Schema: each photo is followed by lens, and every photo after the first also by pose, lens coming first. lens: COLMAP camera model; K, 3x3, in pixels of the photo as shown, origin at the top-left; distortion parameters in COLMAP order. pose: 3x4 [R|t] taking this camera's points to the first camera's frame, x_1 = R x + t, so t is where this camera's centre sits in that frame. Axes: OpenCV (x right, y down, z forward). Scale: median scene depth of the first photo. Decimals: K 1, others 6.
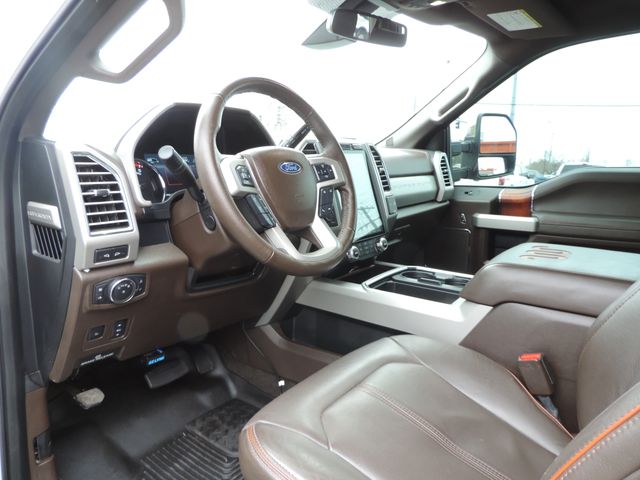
lens RADIAL K [[447.0, 0, 320.0], [0, 447.0, 240.0], [0, 0, 1]] dist [-0.025178, 0.000246]
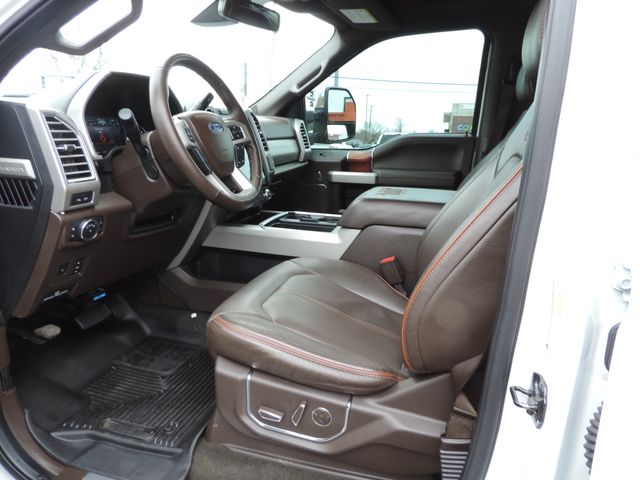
lens RADIAL K [[436.7, 0, 320.0], [0, 436.7, 240.0], [0, 0, 1]] dist [-0.042930, -0.001208]
pose [[0.937033, -0.076166, 0.340835, -0.197804], [0.051121, 0.995330, 0.081881, 0.059402], [-0.345480, -0.059301, 0.936551, -0.242133]]
